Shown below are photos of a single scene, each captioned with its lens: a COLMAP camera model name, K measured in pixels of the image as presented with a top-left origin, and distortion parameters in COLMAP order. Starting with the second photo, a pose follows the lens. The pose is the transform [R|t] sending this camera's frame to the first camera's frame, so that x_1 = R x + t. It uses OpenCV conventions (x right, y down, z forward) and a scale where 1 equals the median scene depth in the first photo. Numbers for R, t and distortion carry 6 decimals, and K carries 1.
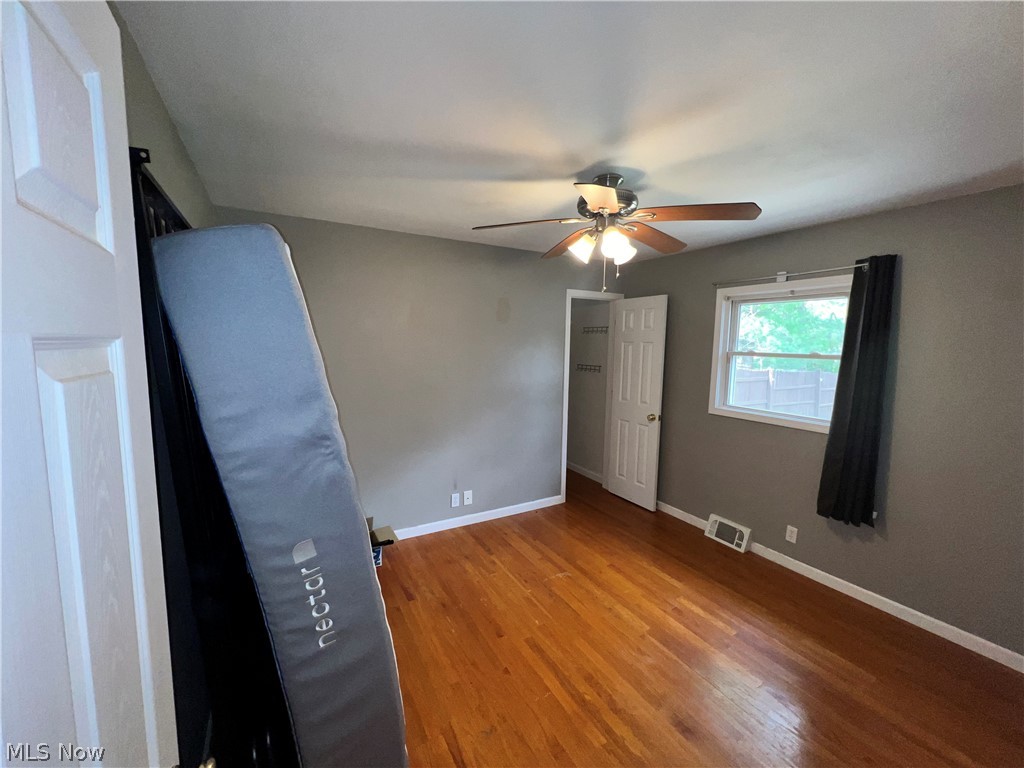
lens RADIAL K [[405.5, 0, 512.0], [0, 405.5, 384.0], [0, 0, 1]] dist [0.002643, 0.000395]
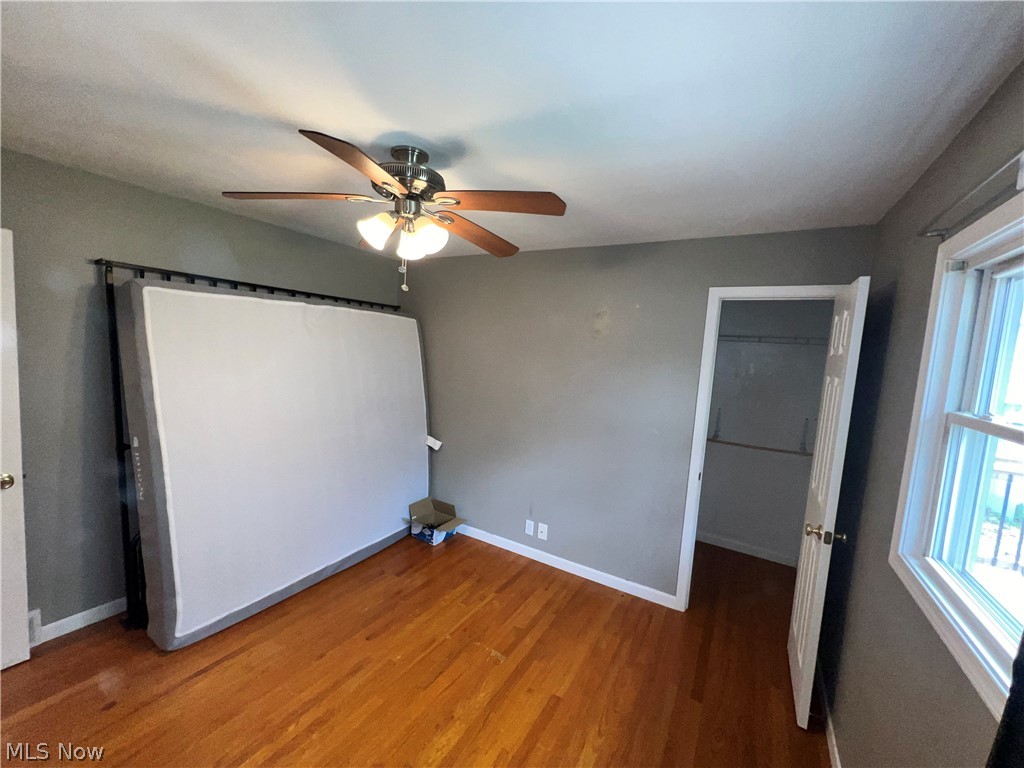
lens RADIAL K [[405.5, 0, 512.0], [0, 405.5, 384.0], [0, 0, 1]] dist [0.002643, 0.000395]
pose [[0.491959, 0.087822, -0.866178, 0.658643], [-0.142824, 0.989562, 0.019213, -0.056821], [0.858824, 0.114259, 0.499366, 0.489169]]
